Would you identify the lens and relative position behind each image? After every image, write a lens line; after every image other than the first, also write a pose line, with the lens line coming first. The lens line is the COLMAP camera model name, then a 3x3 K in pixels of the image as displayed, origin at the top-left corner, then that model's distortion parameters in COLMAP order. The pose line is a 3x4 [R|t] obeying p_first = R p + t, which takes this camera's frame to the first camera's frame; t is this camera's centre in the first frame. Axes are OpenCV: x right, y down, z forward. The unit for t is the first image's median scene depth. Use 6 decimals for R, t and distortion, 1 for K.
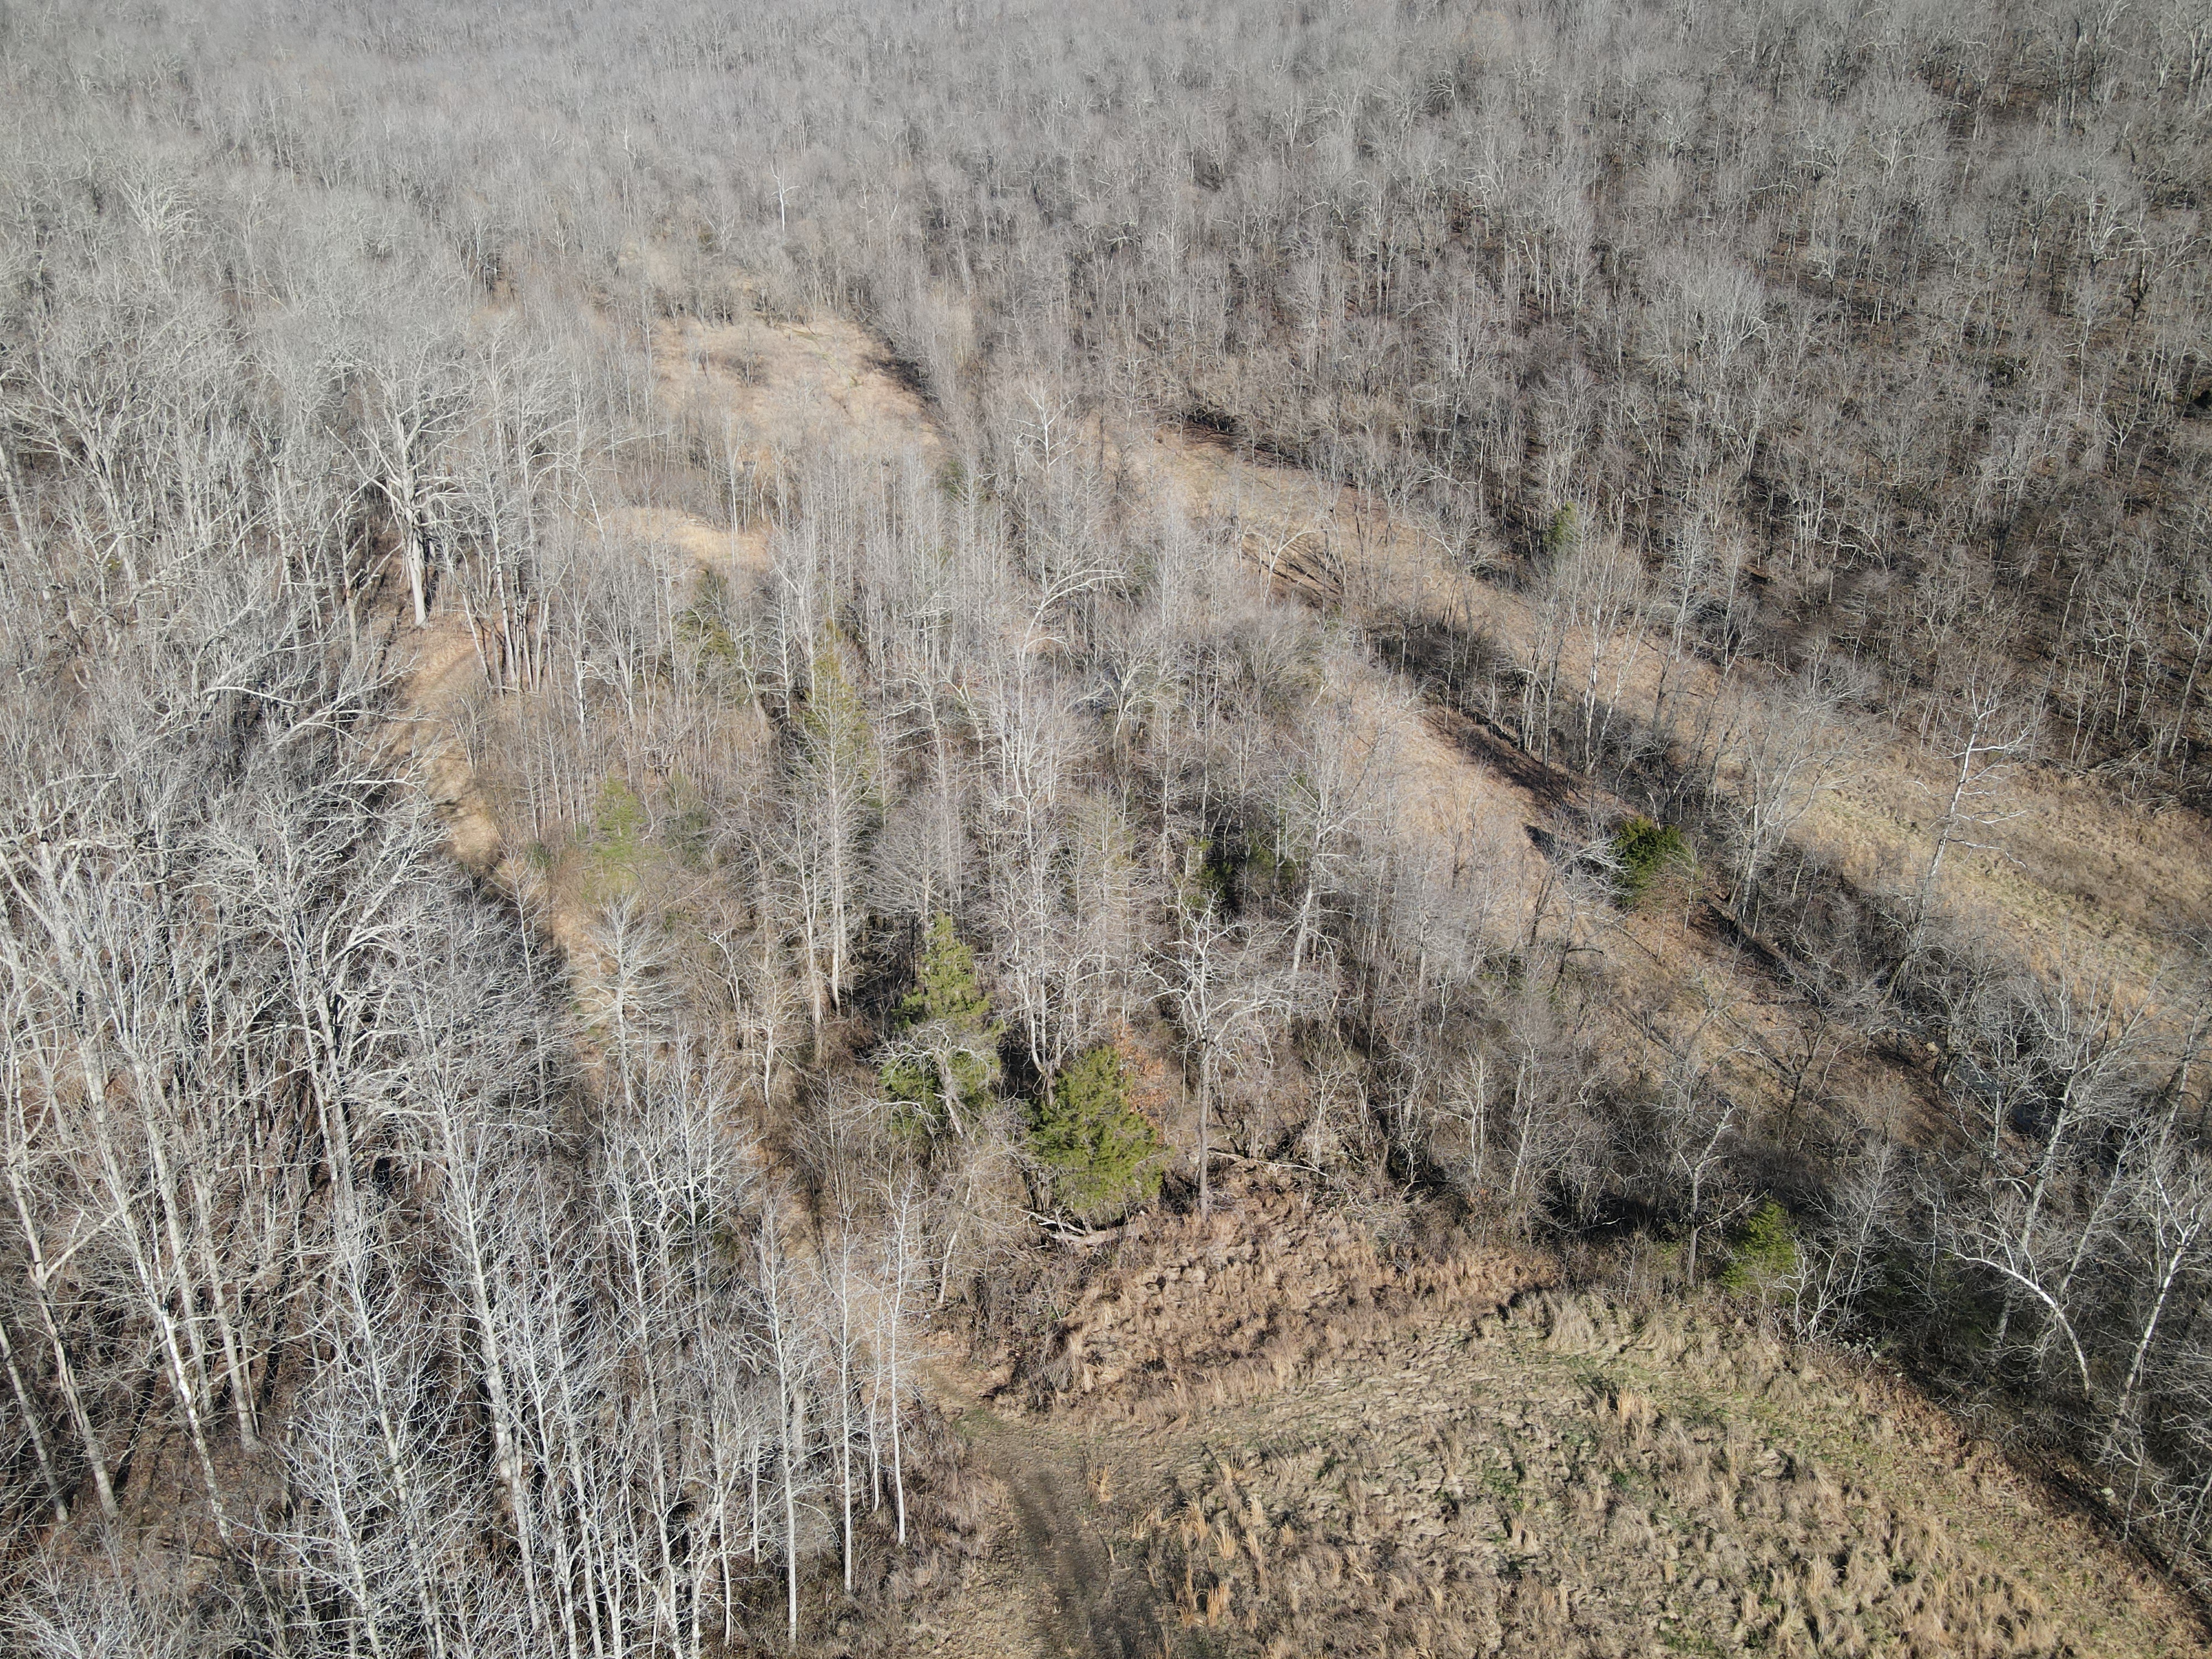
lens RADIAL K [[1620.9, 0, 1106.0], [0, 1620.9, 829.5], [0, 0, 1]] dist [0.022069, -0.004896]
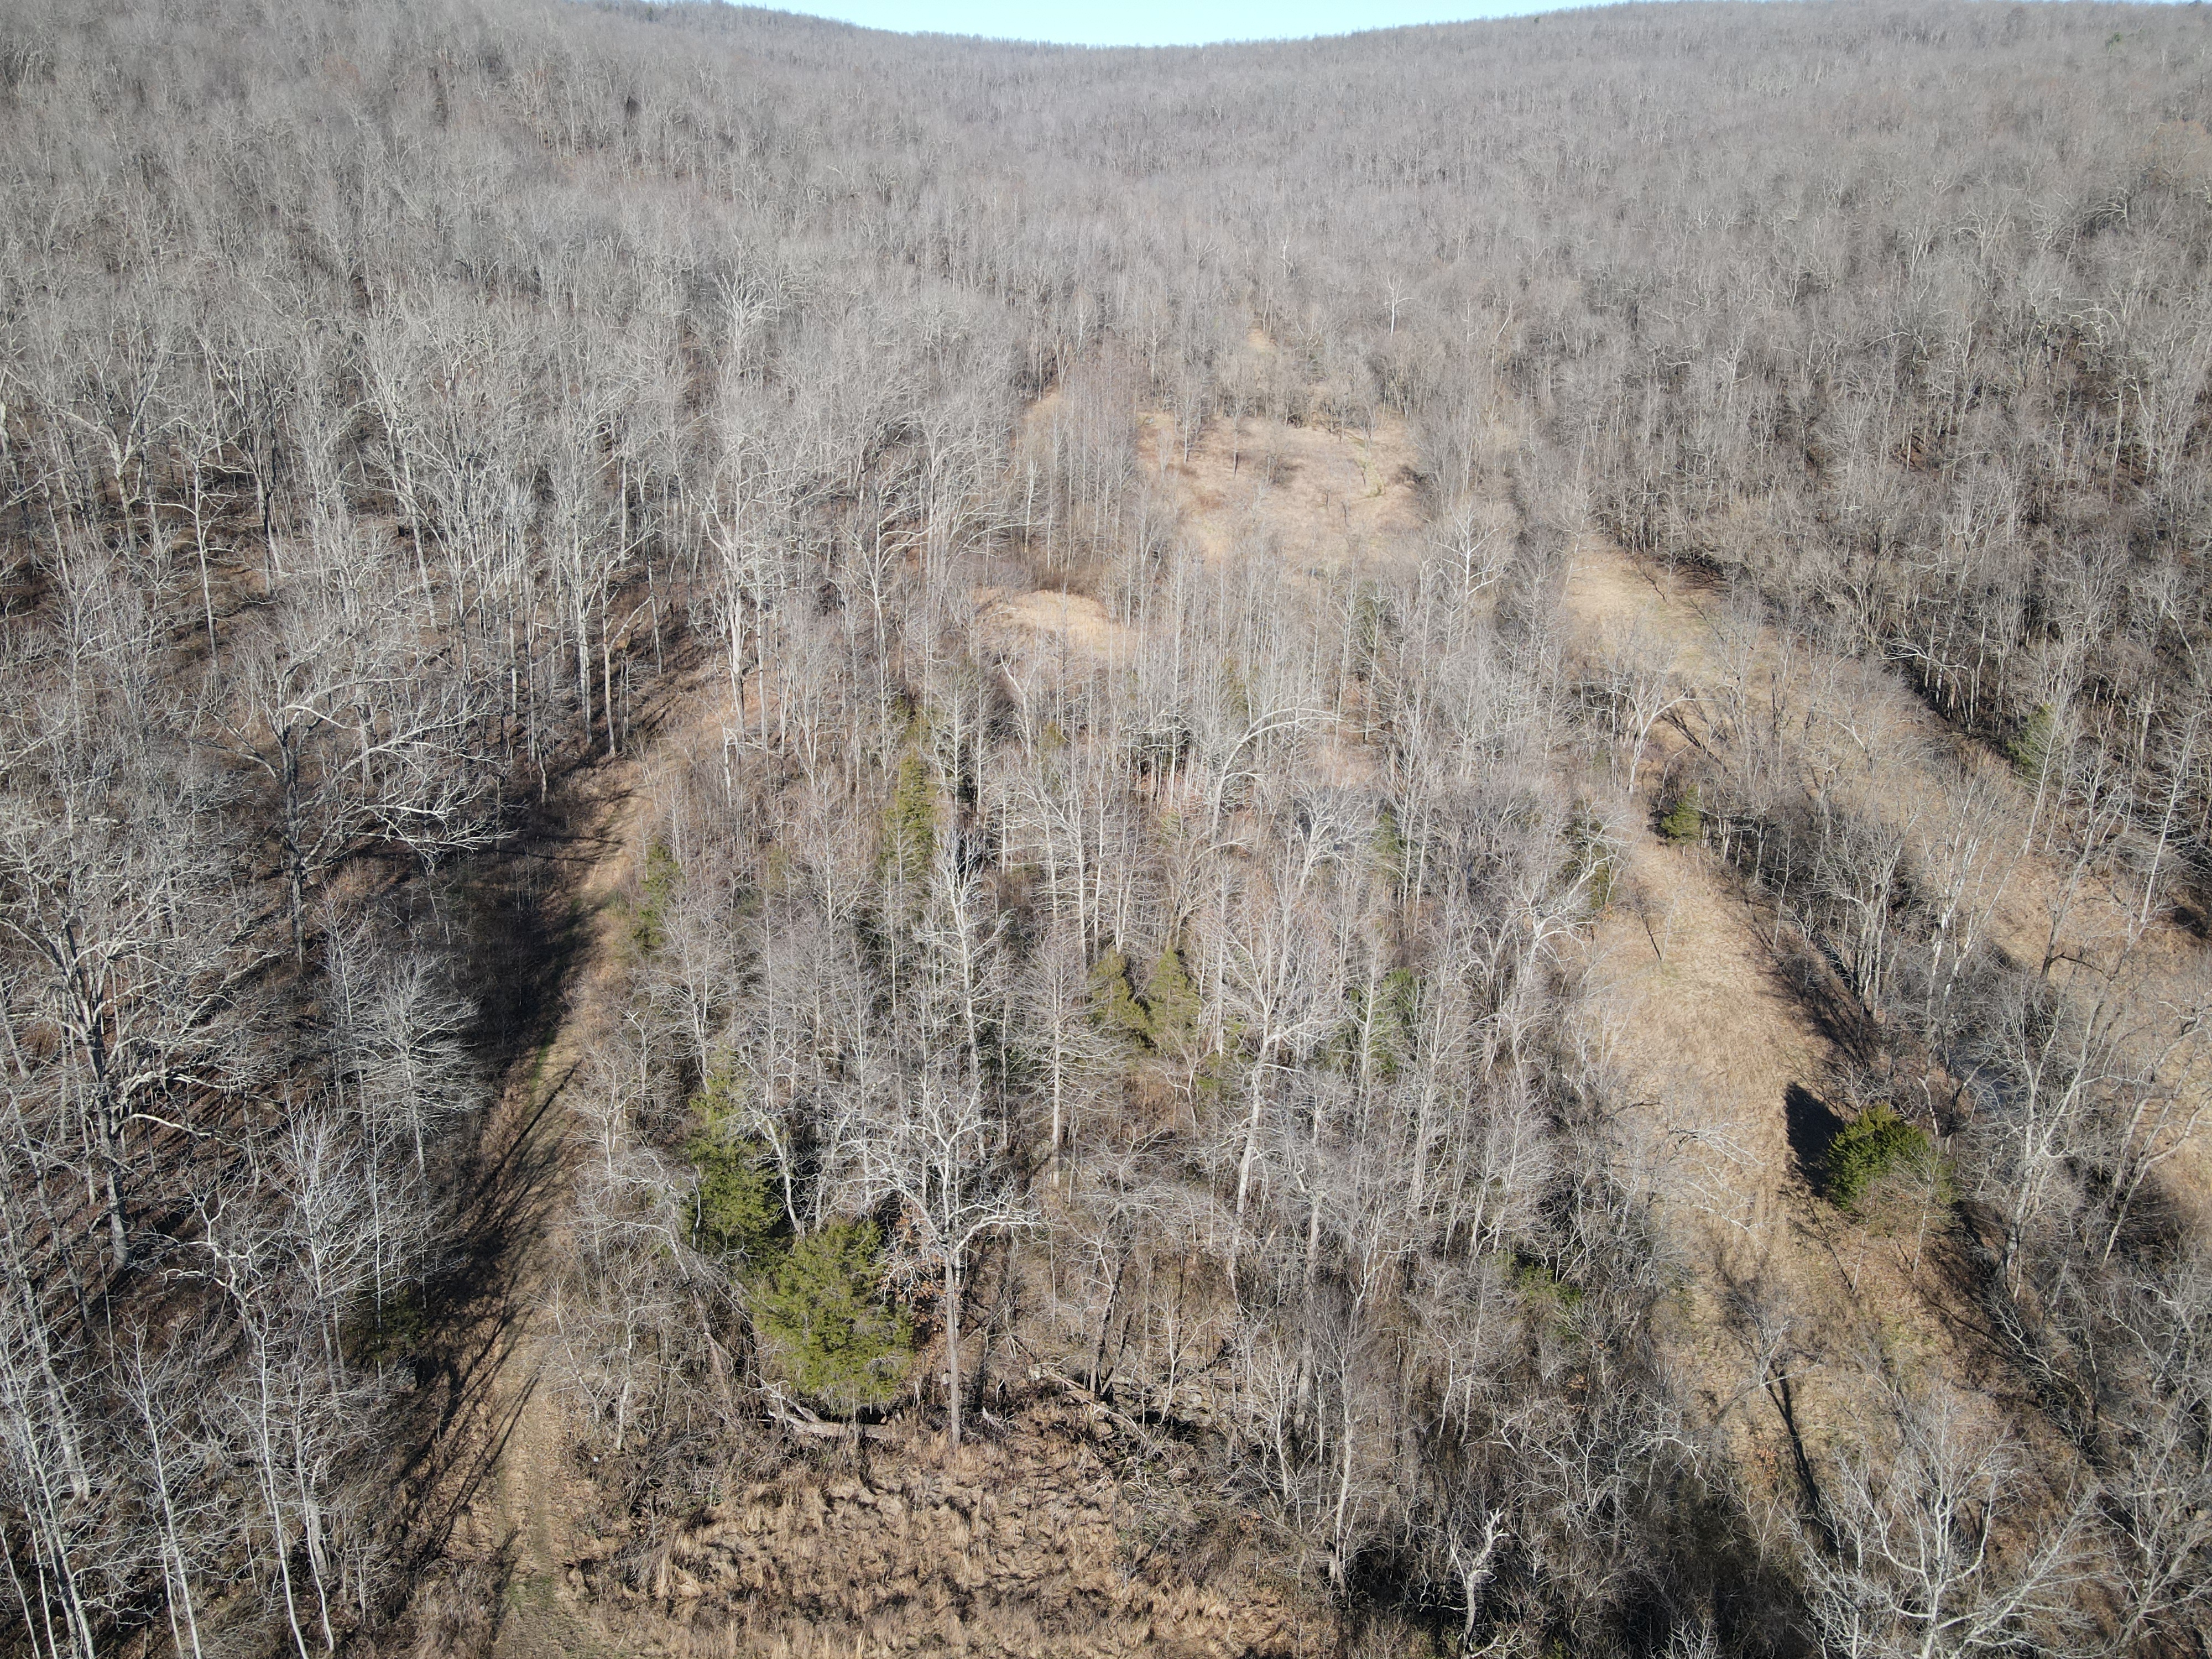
lens RADIAL K [[1629.8, 0, 1113.8], [0, 1629.8, 834.6], [0, 0, 1]] dist [0.077200, -0.073461]
pose [[0.919073, 0.161744, -0.359366, 0.188057], [-0.183072, 0.982759, -0.025884, -0.035090], [0.348984, 0.089579, 0.932838, 0.080197]]
